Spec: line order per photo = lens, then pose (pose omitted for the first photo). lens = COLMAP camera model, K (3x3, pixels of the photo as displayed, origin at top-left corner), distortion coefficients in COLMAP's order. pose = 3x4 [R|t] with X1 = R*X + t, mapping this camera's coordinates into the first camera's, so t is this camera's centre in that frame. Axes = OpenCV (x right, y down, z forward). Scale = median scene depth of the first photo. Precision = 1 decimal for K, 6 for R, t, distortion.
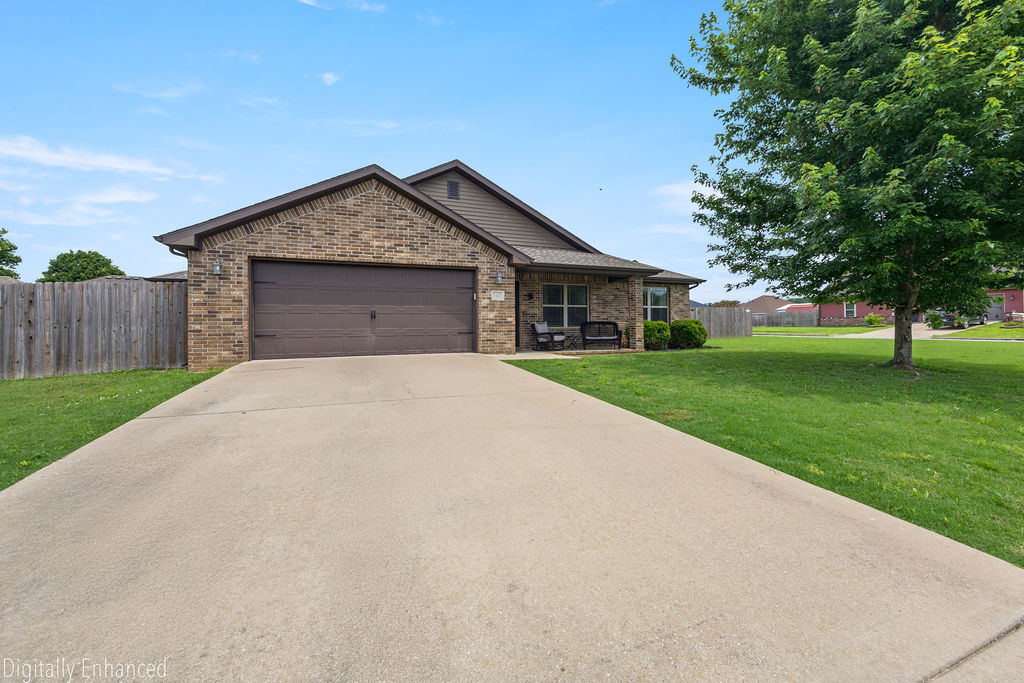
lens RADIAL K [[387.3, 0, 510.0], [0, 387.3, 335.7], [0, 0, 1]] dist [-0.000747, -0.000257]
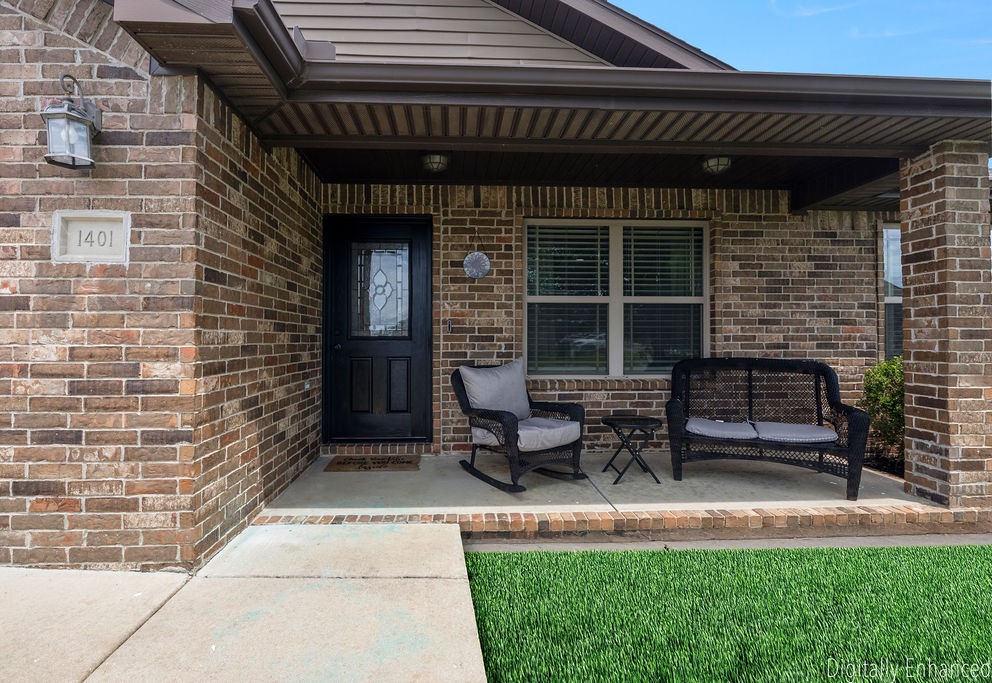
lens RADIAL K [[457.9, 0, 496.0], [0, 457.9, 341.5], [0, 0, 1]] dist [-0.001862, -0.000001]
pose [[0.951975, 0.012027, -0.305939, 0.215440], [-0.013546, 0.999904, -0.002843, -0.058759], [0.305875, 0.006850, 0.952047, 0.871206]]
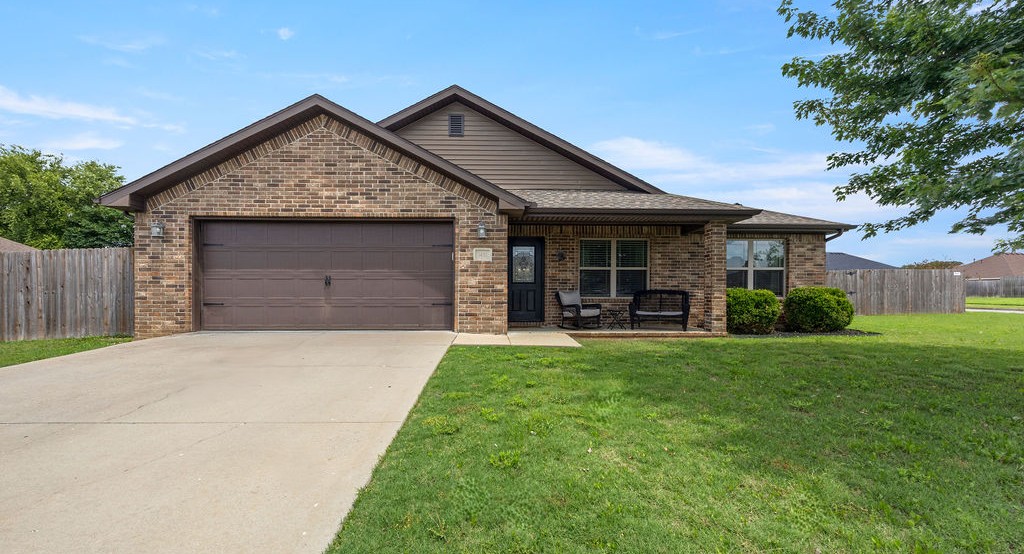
lens RADIAL K [[378.5, 0, 516.9], [0, 378.5, 303.3], [0, 0, 1]] dist [-0.000933, 0.000004]
pose [[0.944989, 0.019893, -0.326497, 0.273633], [-0.017187, 0.999790, 0.011172, -0.020241], [0.326651, -0.004946, 0.945132, 0.341014]]
